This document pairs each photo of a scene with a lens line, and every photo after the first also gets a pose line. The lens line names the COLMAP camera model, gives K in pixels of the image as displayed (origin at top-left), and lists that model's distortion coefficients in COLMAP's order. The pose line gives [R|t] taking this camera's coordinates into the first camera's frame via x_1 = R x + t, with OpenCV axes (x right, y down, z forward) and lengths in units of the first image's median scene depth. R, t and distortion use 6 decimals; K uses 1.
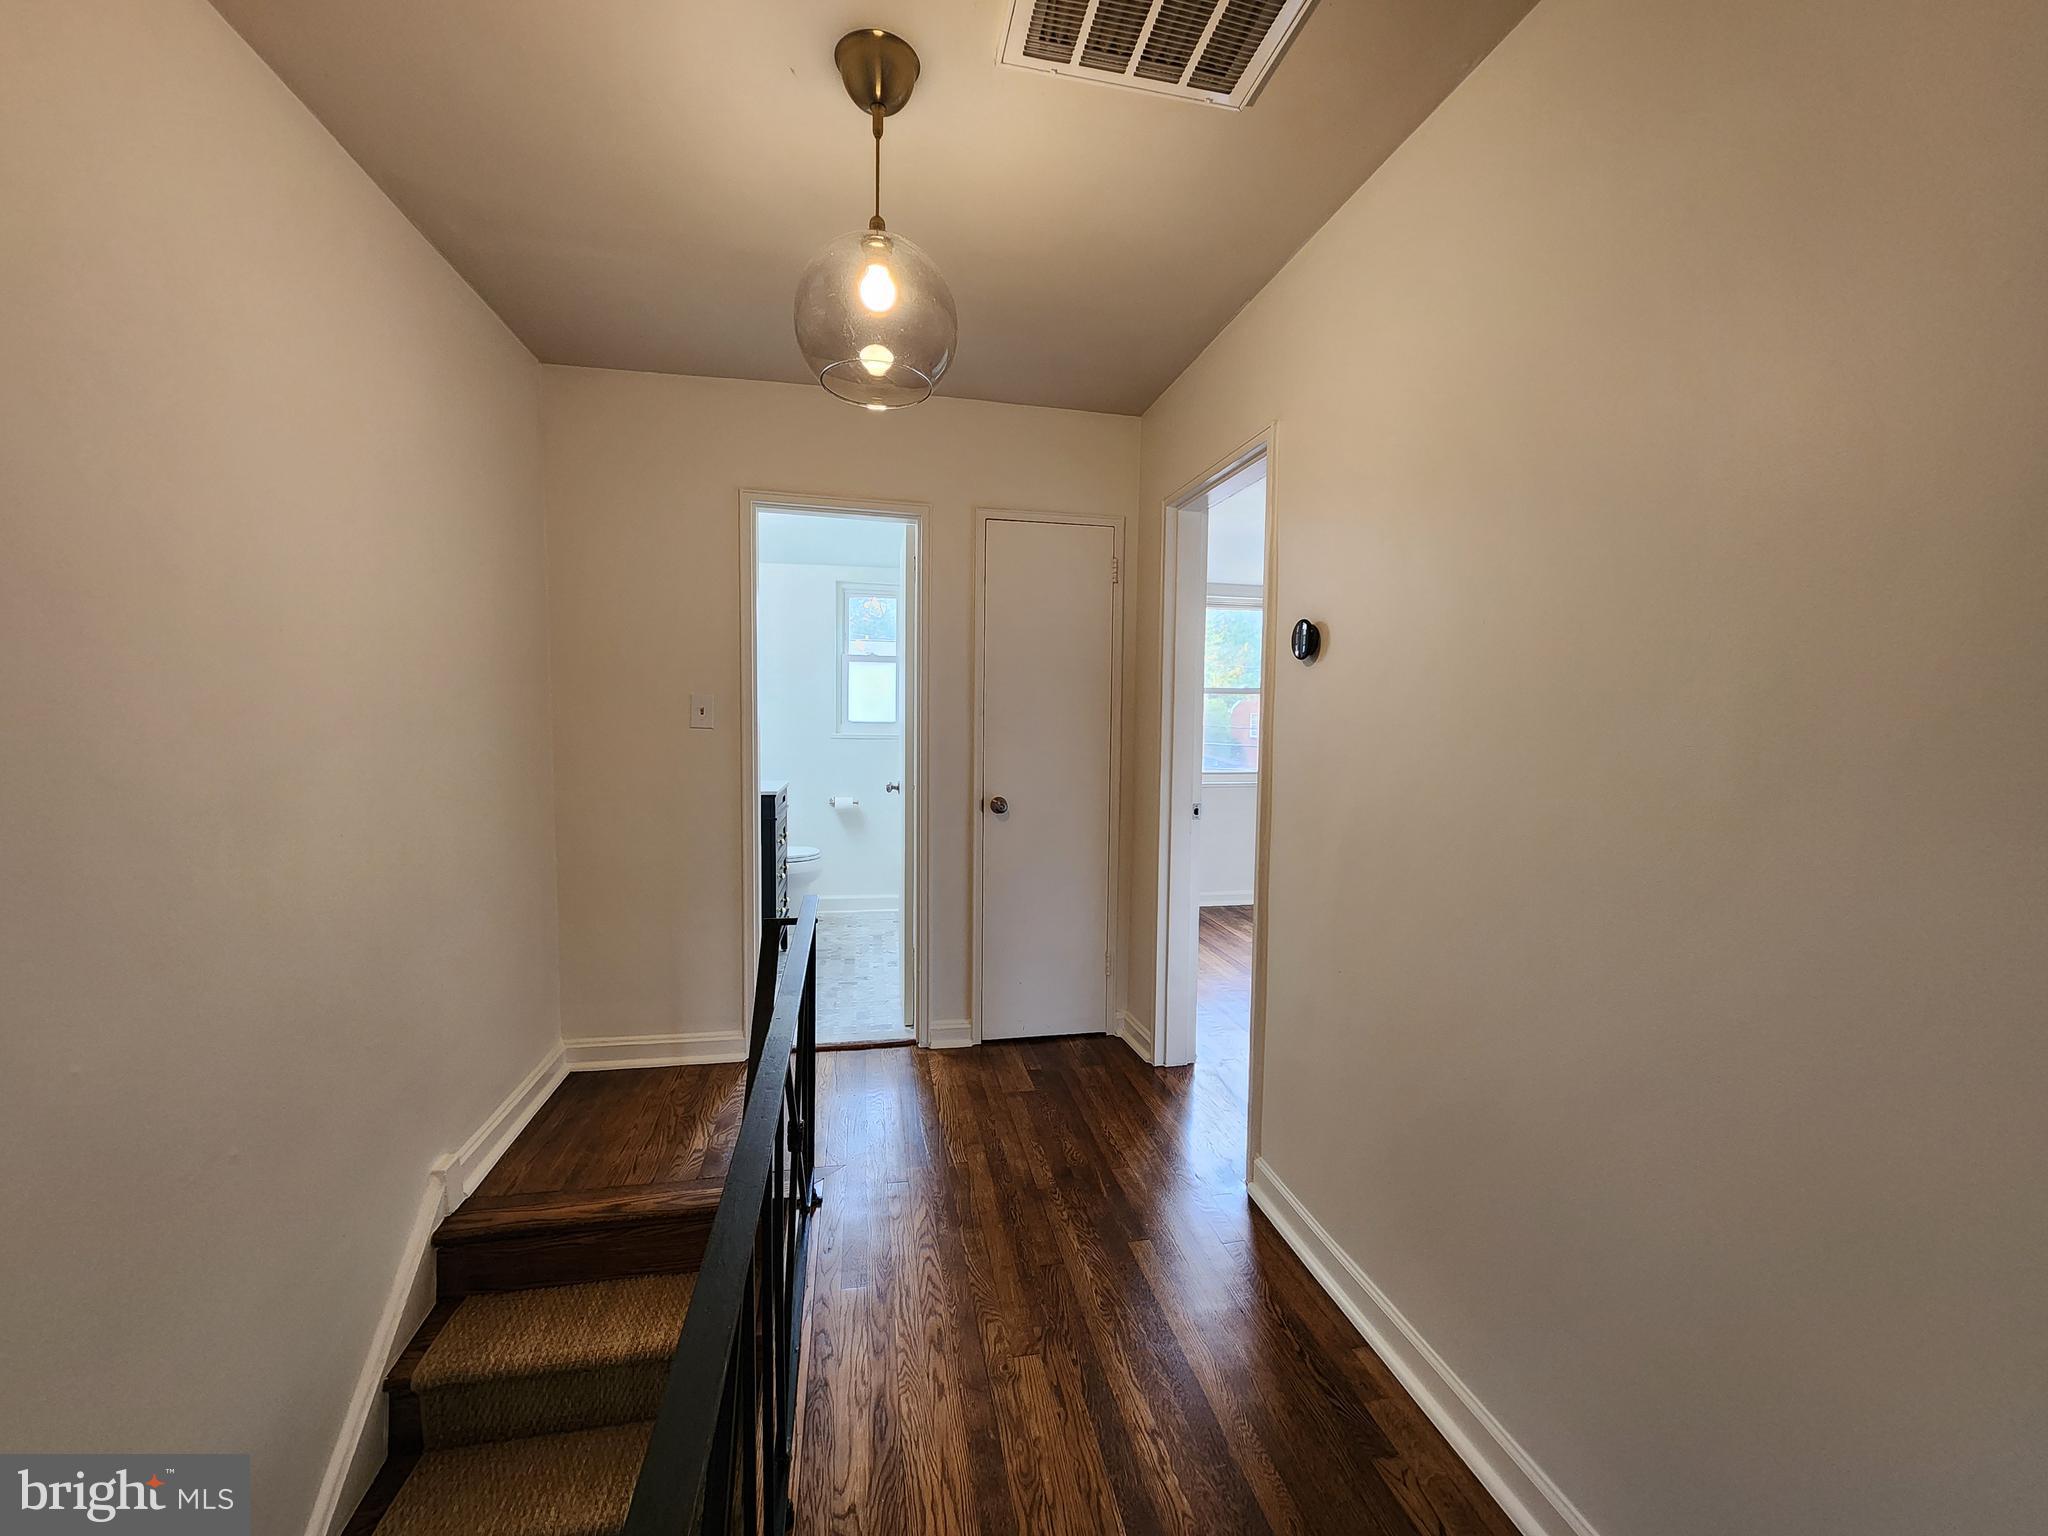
lens RADIAL K [[837.8, 0, 1029.3], [0, 837.8, 760.6], [0, 0, 1]] dist [0.001628, 0.000412]
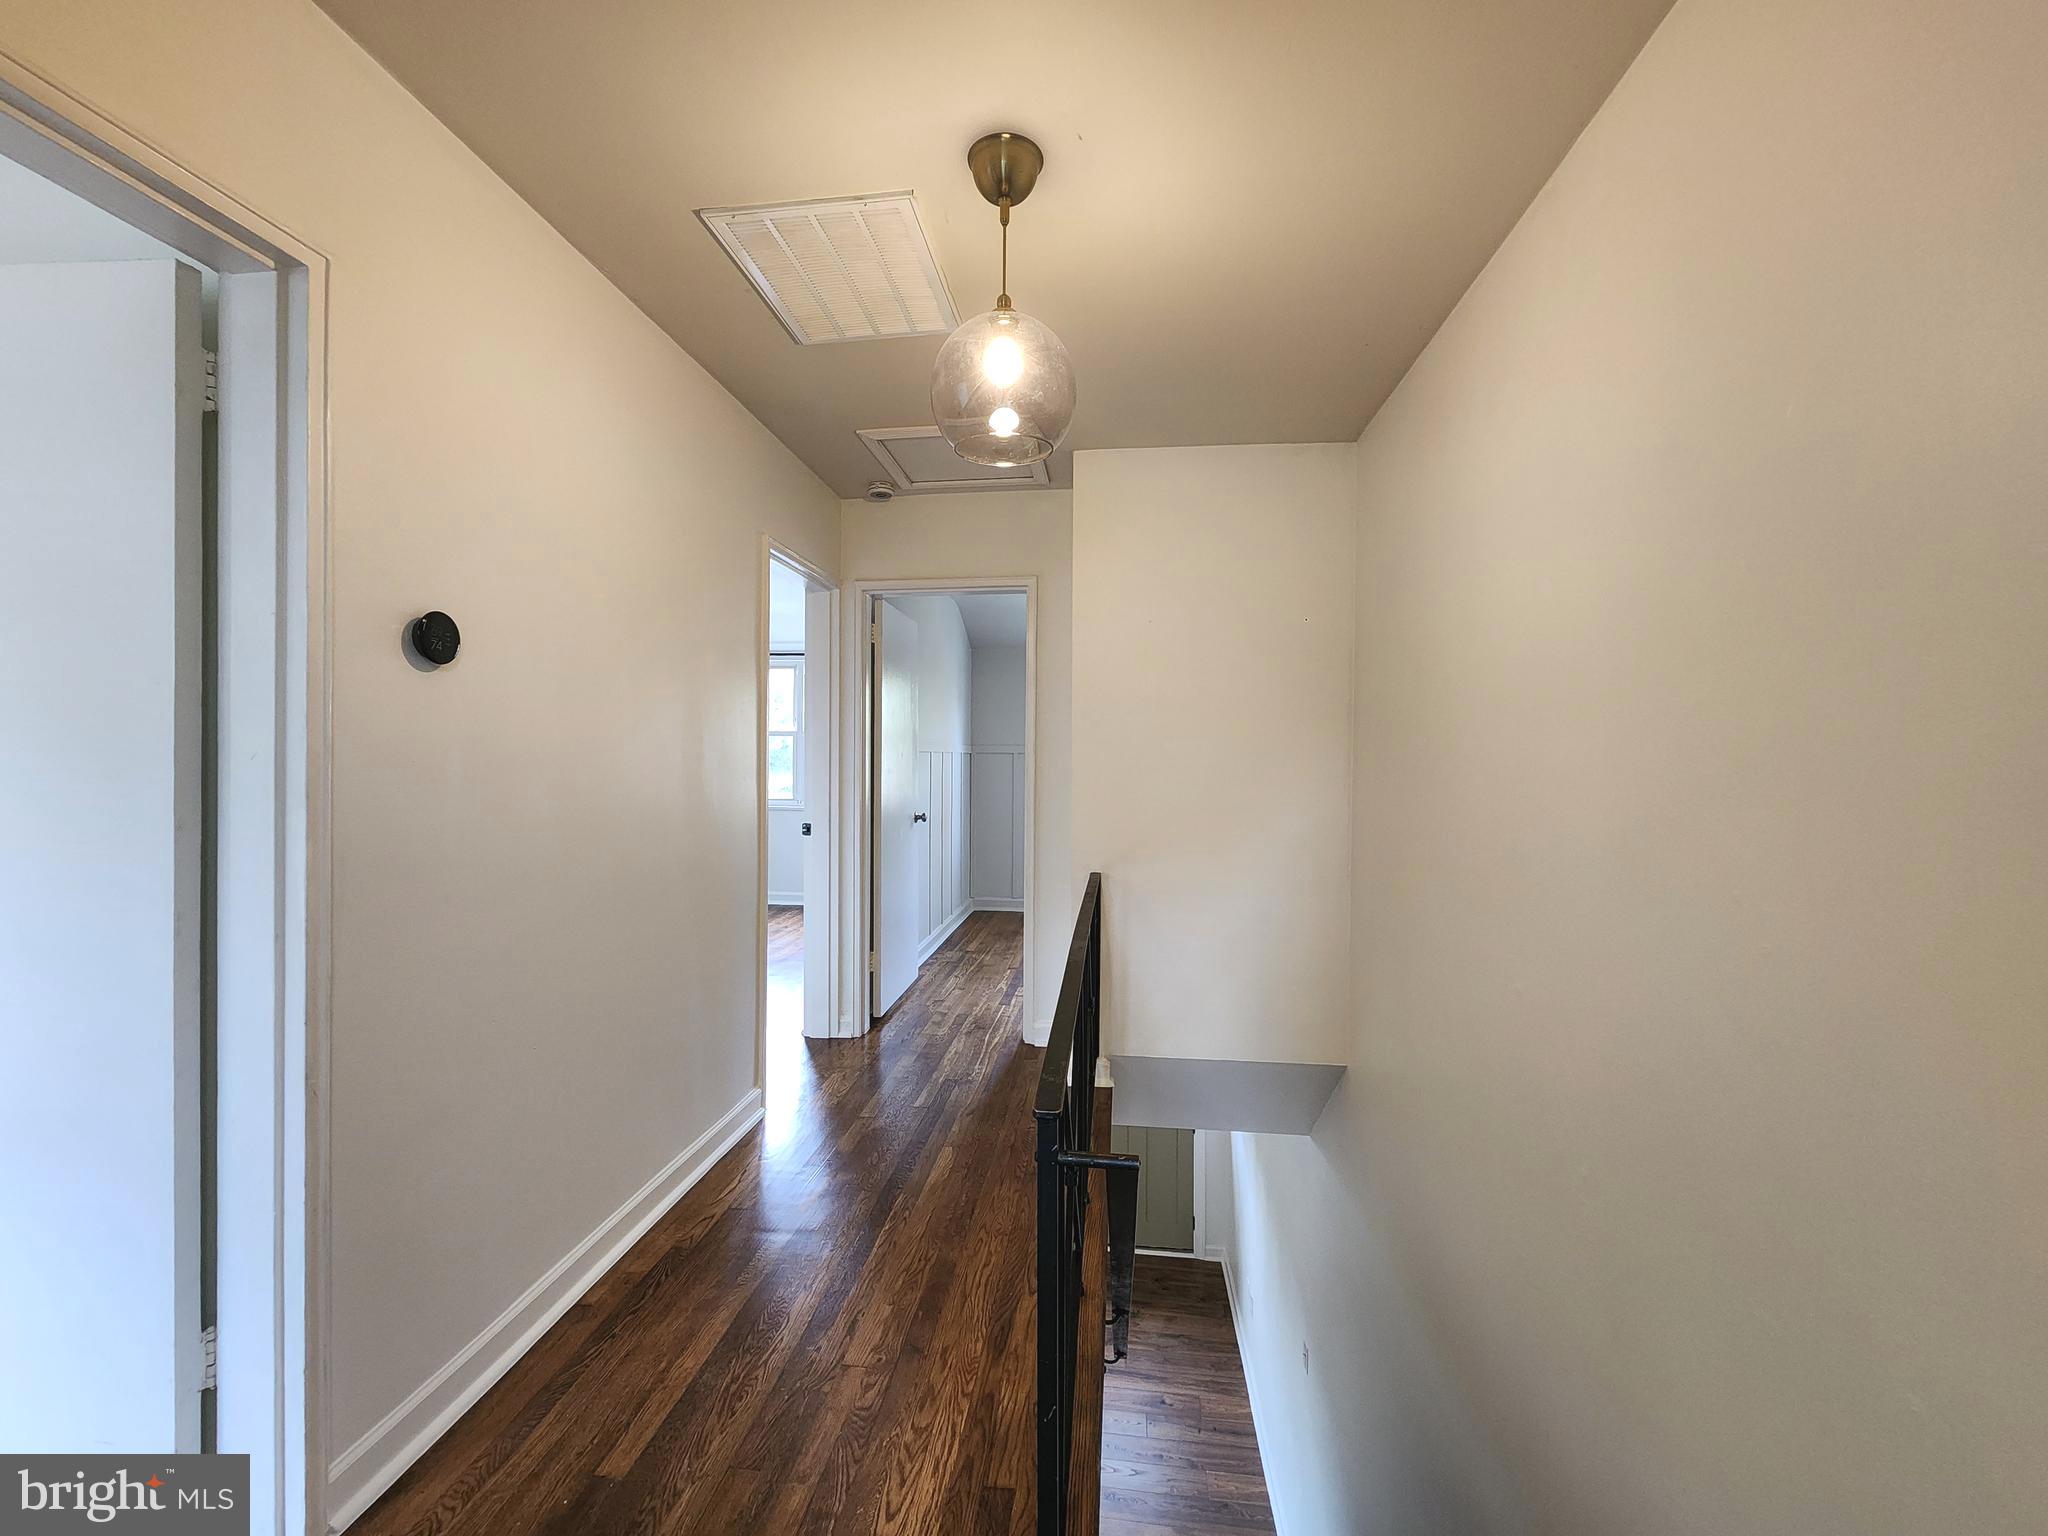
lens RADIAL K [[831.7, 0, 1022.9], [0, 831.7, 769.1], [0, 0, 1]] dist [0.001906, 0.000537]
pose [[-0.949860, -0.022040, 0.311899, -0.549132], [-0.003999, 0.998287, 0.058365, -0.091519], [-0.312651, 0.054191, -0.948321, 2.035689]]
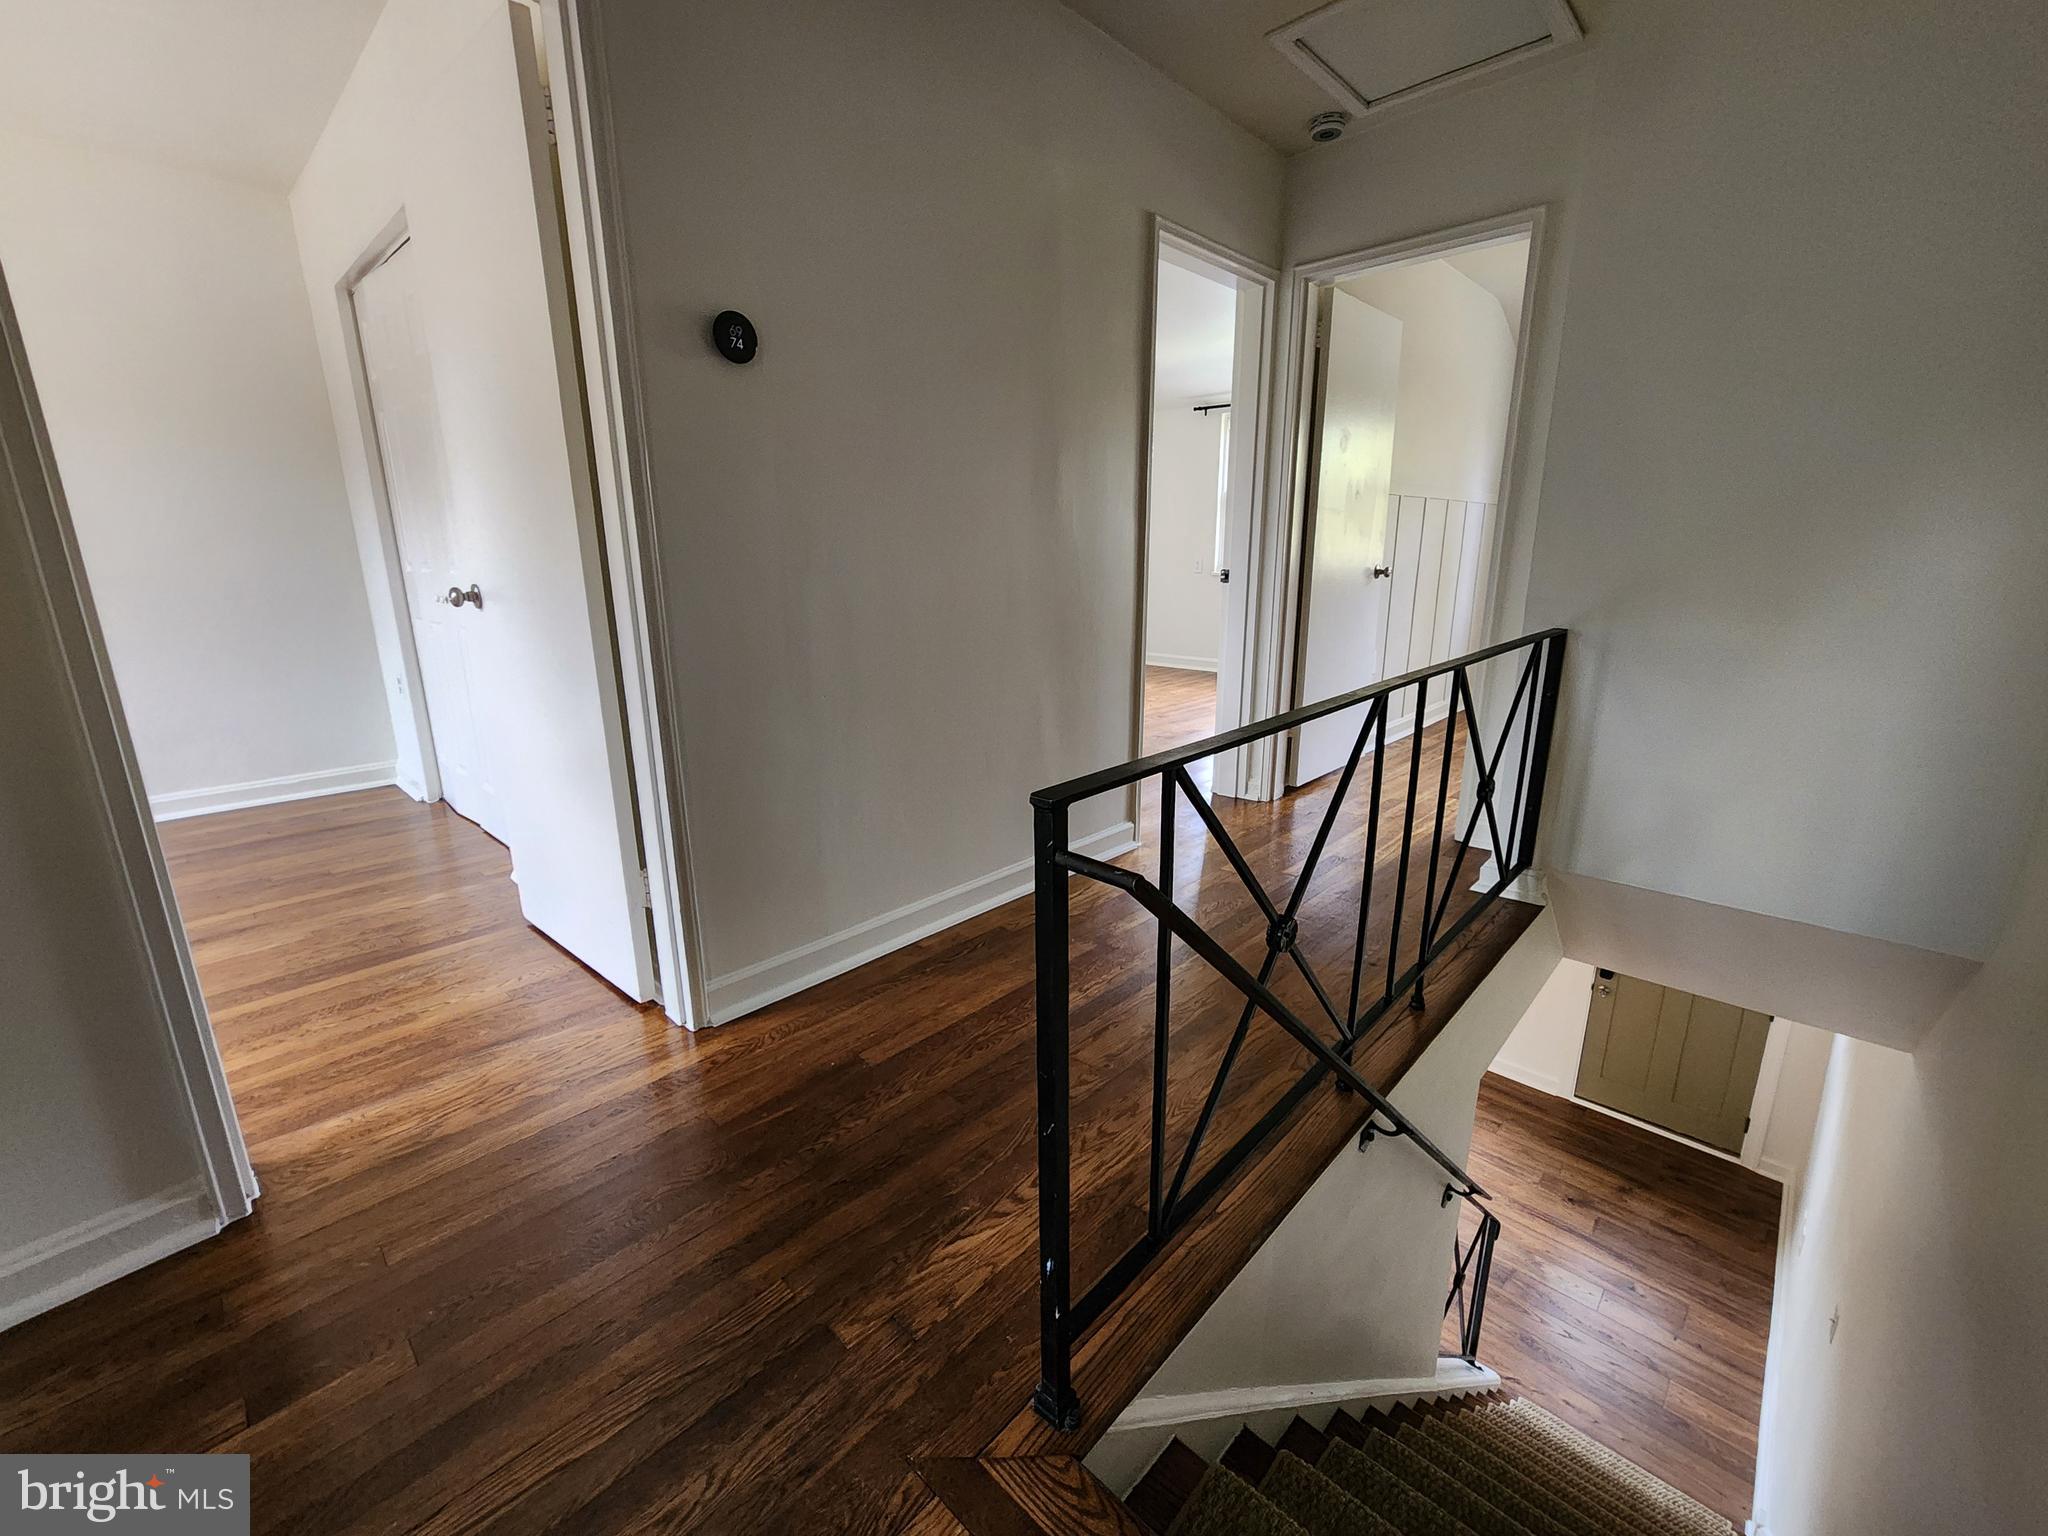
lens RADIAL K [[837.8, 0, 1029.3], [0, 837.8, 760.6], [0, 0, 1]] dist [0.001628, 0.000412]
pose [[-0.576977, -0.209710, 0.789379, -0.784261], [0.037222, 0.958720, 0.281905, 0.048502], [-0.815912, 0.192035, -0.545354, 1.699501]]
